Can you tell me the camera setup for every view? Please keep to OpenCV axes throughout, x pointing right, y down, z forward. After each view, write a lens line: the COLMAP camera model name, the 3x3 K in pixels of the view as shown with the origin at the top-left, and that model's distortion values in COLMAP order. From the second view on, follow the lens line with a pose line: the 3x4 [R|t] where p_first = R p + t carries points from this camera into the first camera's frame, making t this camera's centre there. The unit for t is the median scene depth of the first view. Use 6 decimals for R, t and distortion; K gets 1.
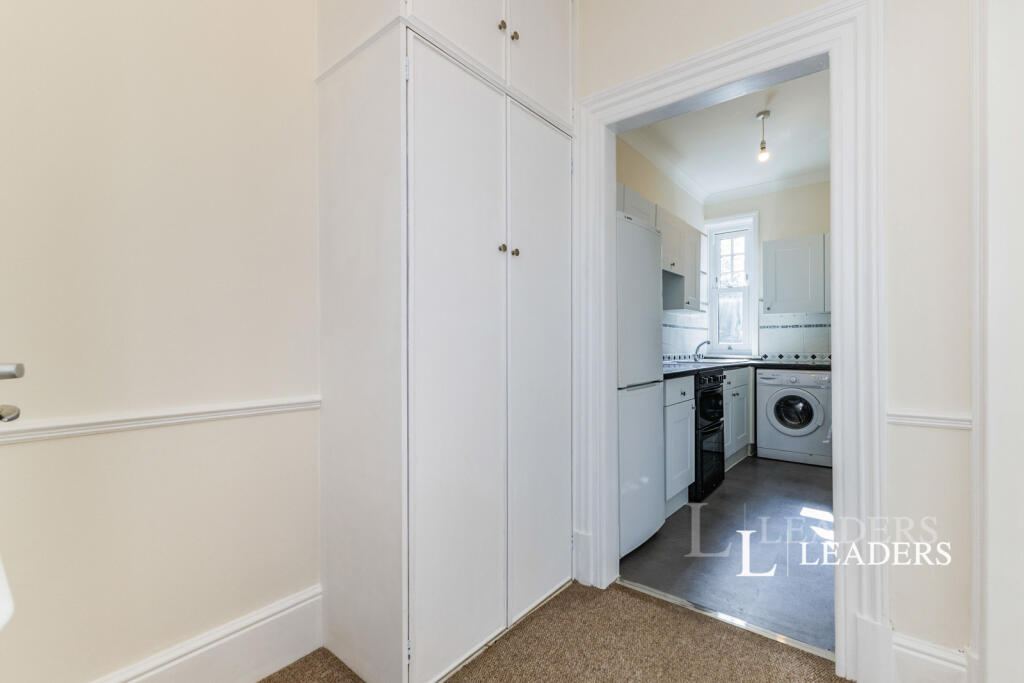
lens RADIAL K [[448.7, 0, 525.2], [0, 448.7, 345.1], [0, 0, 1]] dist [0.009751, 0.000048]
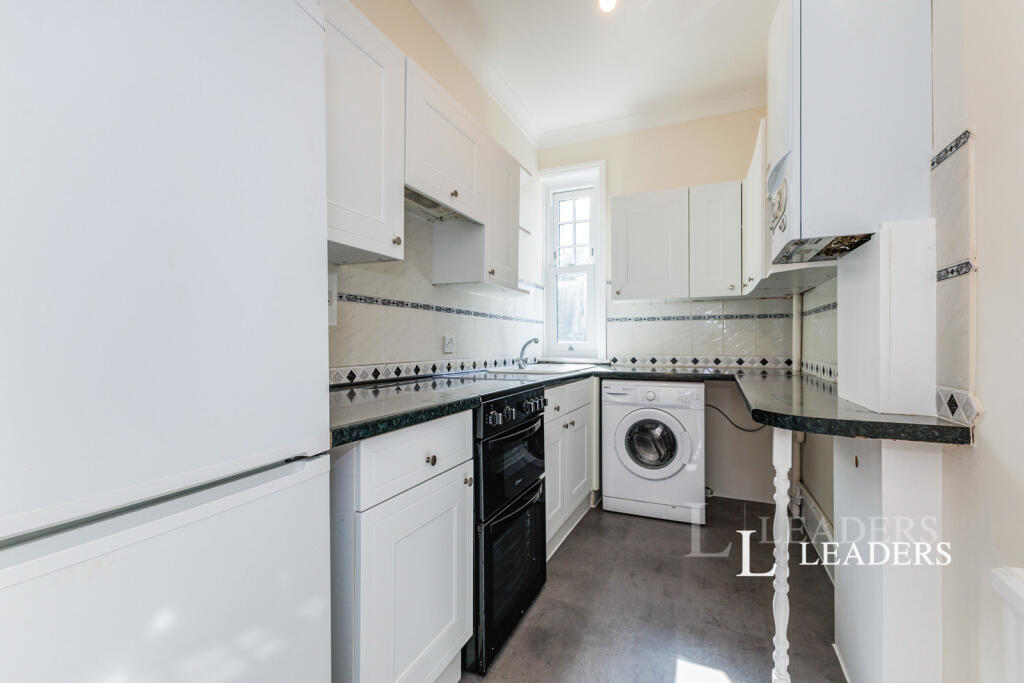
lens RADIAL K [[444.7, 0, 512.0], [0, 444.7, 341.5], [0, 0, 1]] dist [0.009114, 0.000155]
pose [[0.967752, 0.003148, 0.251887, 0.211424], [-0.001916, 0.999985, -0.005136, -0.001068], [-0.251899, 0.004488, 0.967743, 0.380584]]
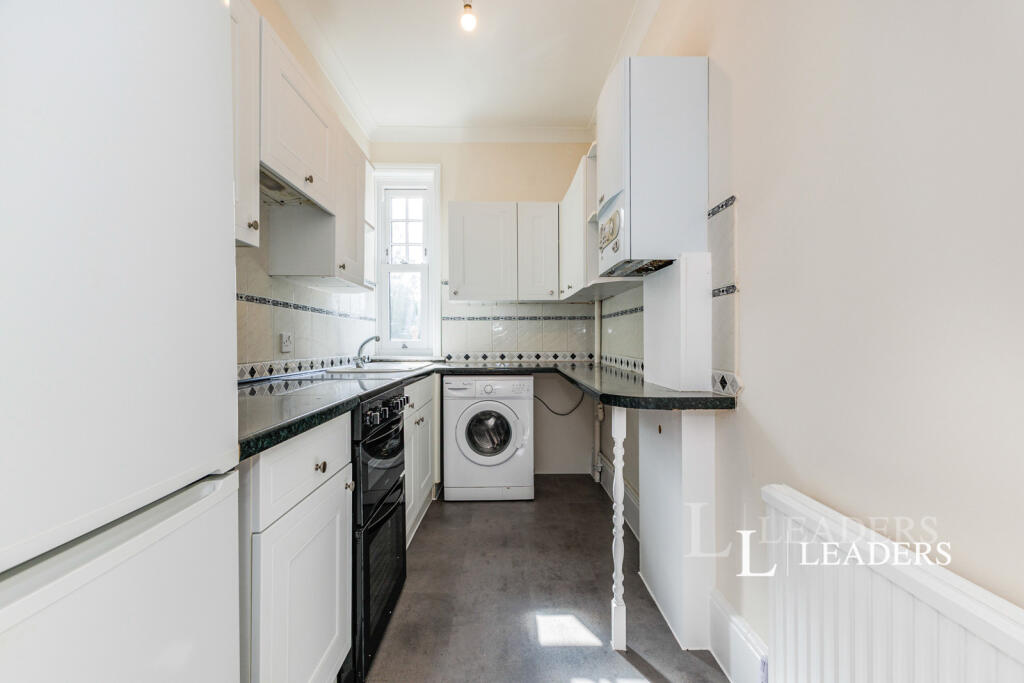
lens RADIAL K [[440.3, 0, 512.0], [0, 440.3, 341.5], [0, 0, 1]] dist [0.016026, 0.000124]
pose [[0.770486, -0.001118, 0.637456, 0.154748], [0.001804, 0.999998, -0.000427, -0.001116], [-0.637455, 0.001479, 0.770486, 0.393430]]
